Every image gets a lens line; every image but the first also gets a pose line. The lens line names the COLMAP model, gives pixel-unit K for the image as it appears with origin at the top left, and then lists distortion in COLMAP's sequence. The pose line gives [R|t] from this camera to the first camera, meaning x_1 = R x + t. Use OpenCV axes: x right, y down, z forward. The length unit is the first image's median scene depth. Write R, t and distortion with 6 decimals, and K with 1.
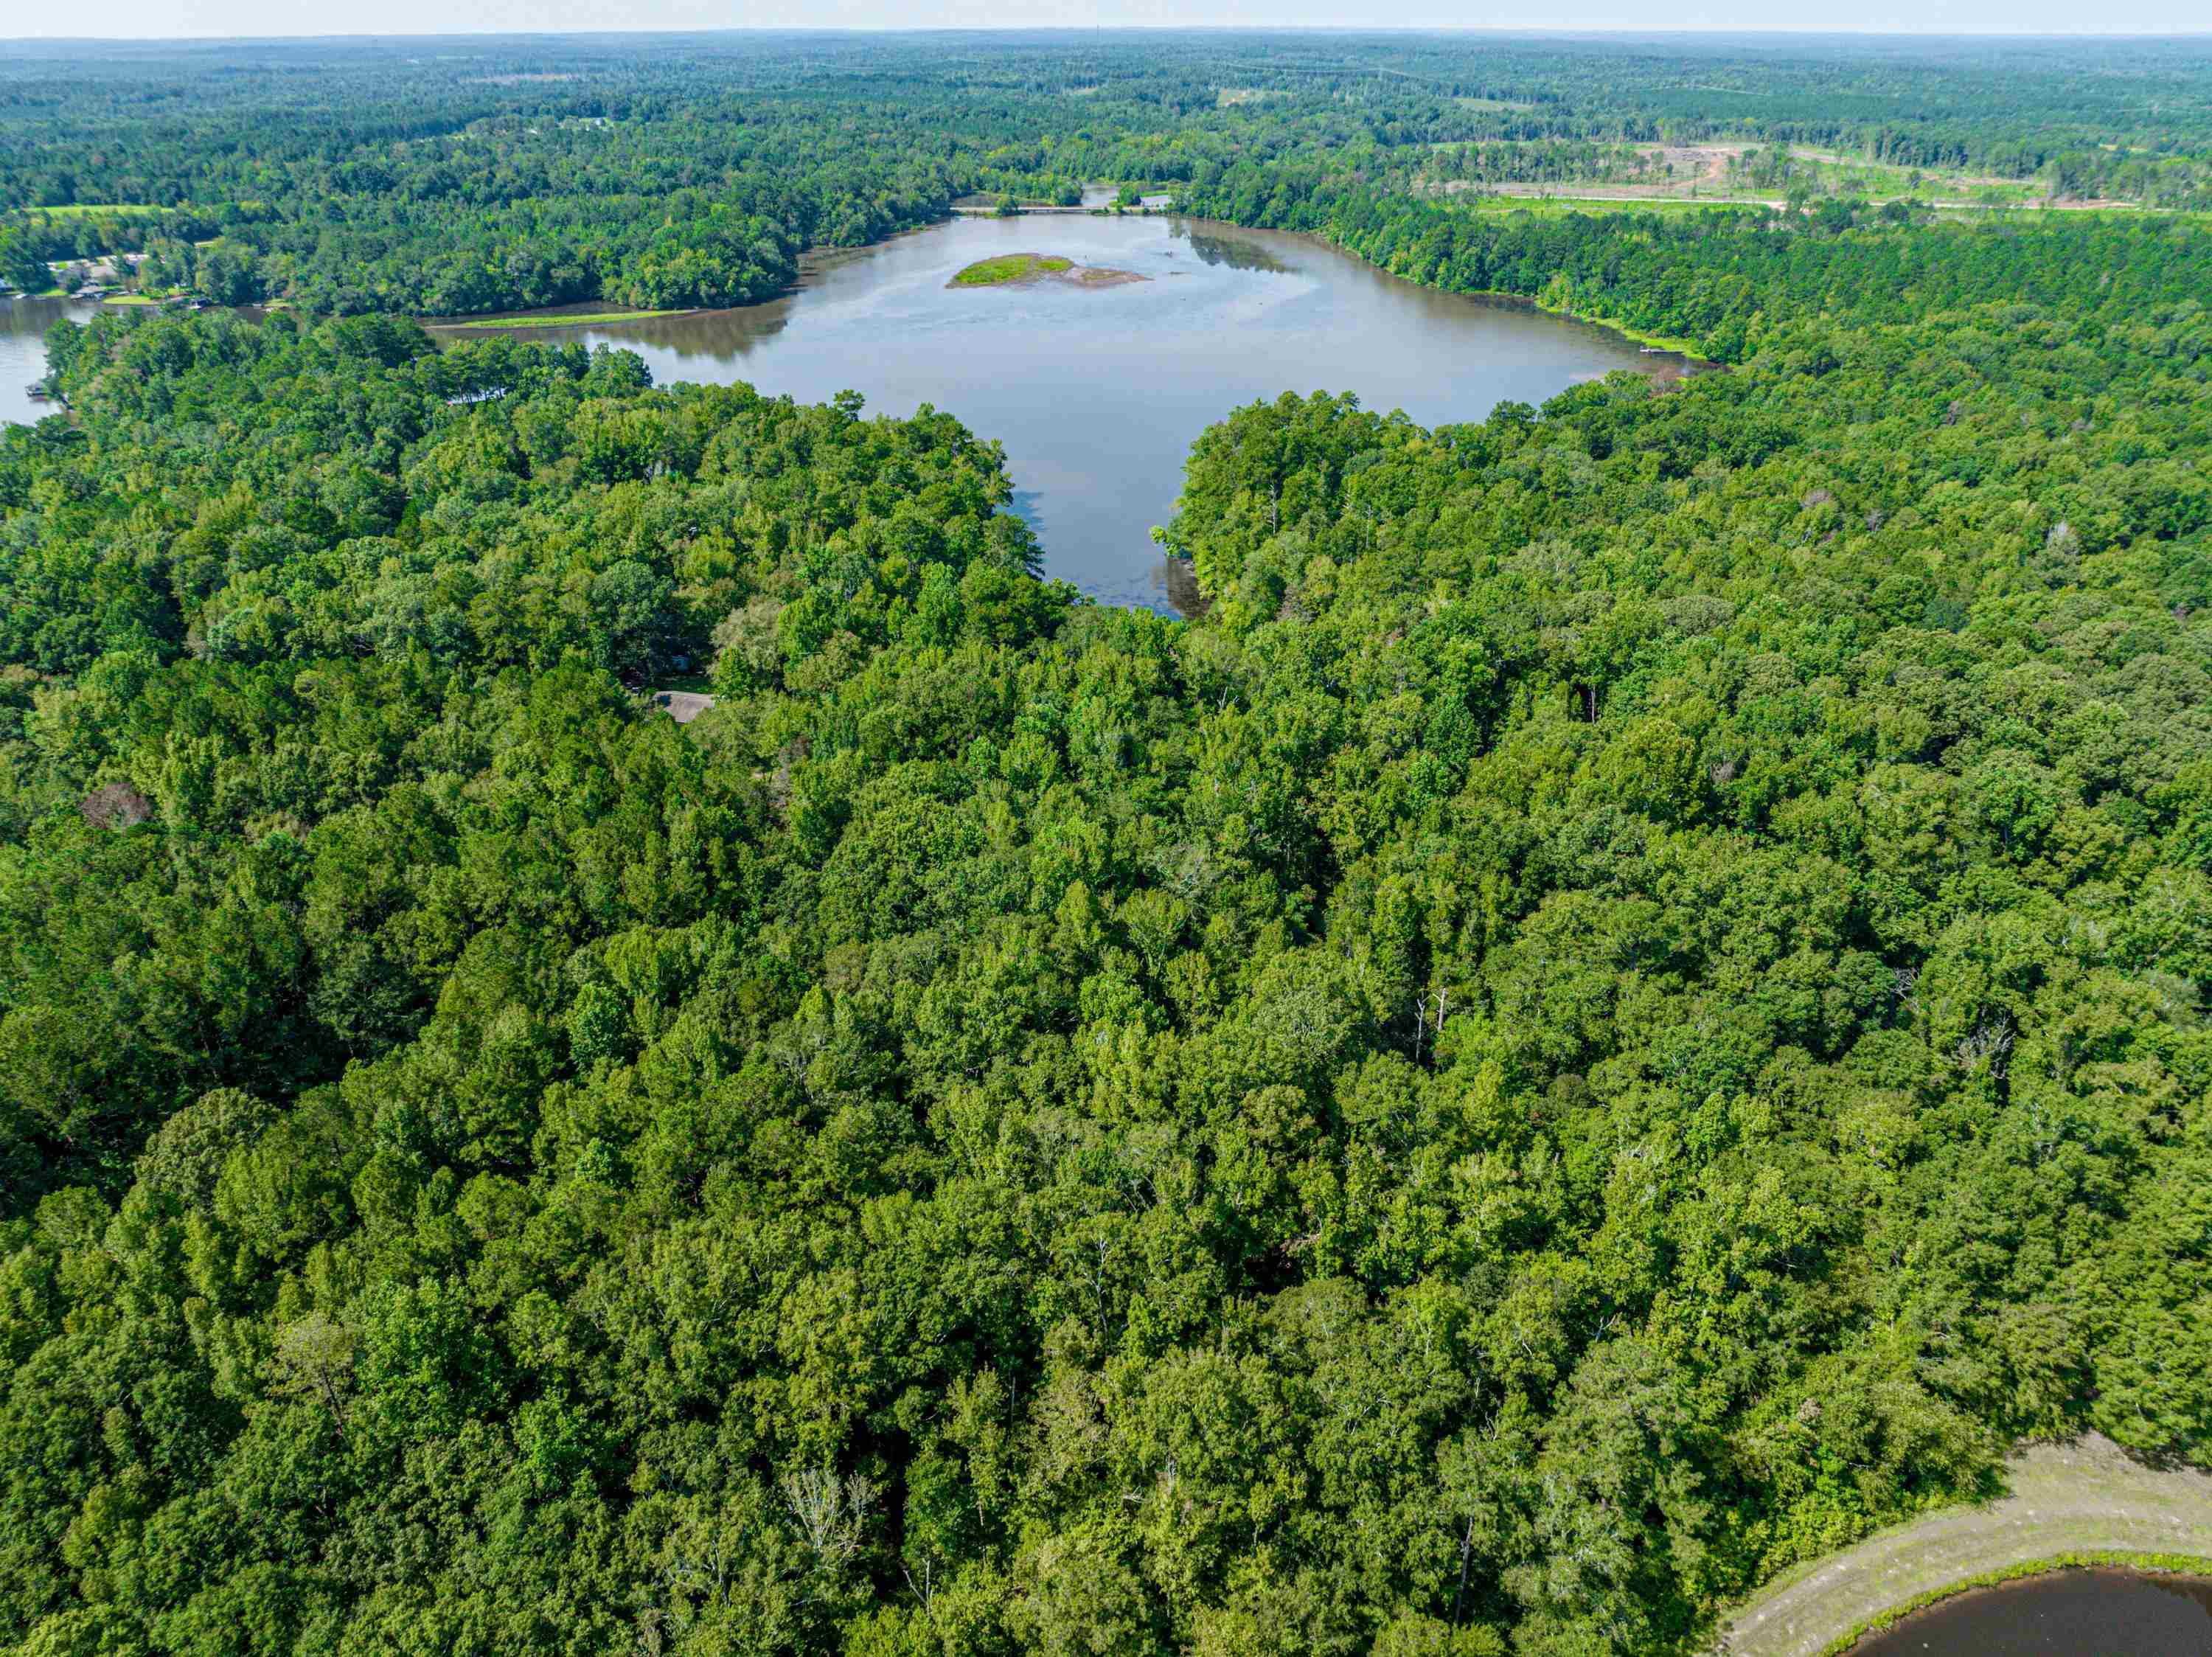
lens RADIAL K [[1573.9, 0, 1106.0], [0, 1573.9, 828.5], [0, 0, 1]] dist [-0.068631, 0.049154]
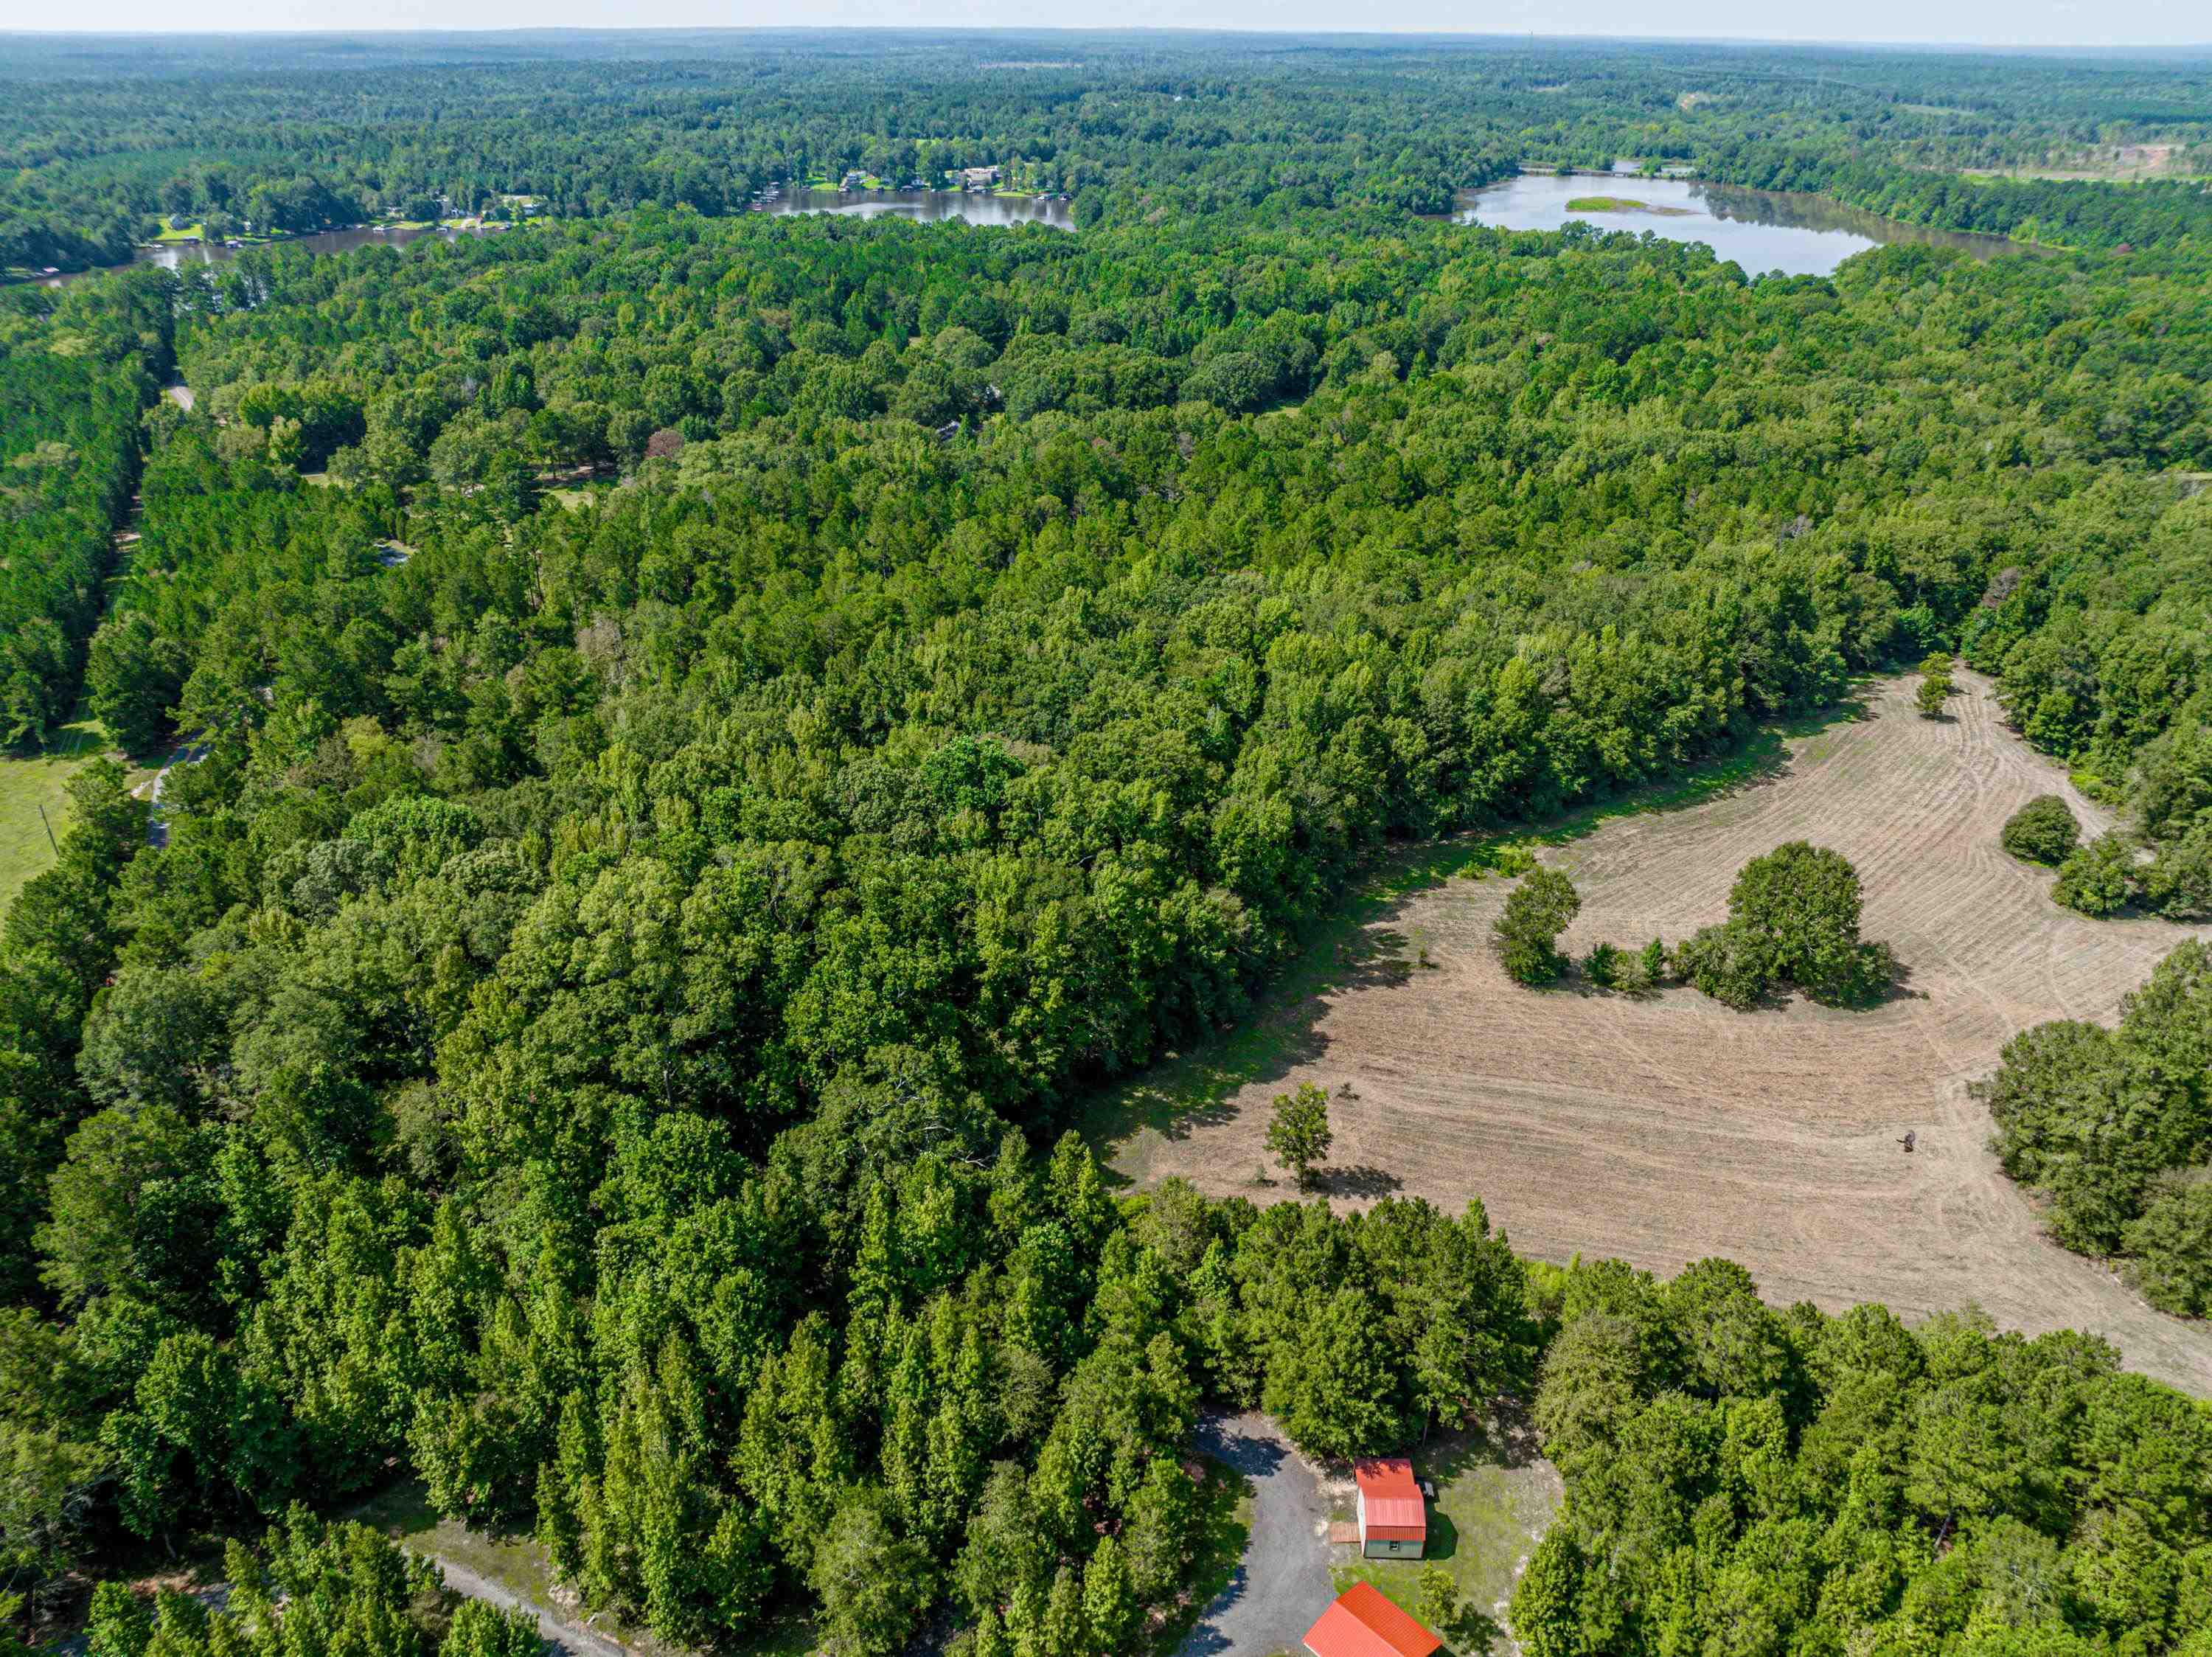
lens RADIAL K [[1573.9, 0, 1106.0], [0, 1573.9, 828.5], [0, 0, 1]] dist [-0.068631, 0.049154]
pose [[0.977783, 0.105786, -0.180969, -0.144136], [-0.106002, 0.994330, 0.008506, 0.180655], [0.180842, 0.010866, 0.983452, -0.342323]]
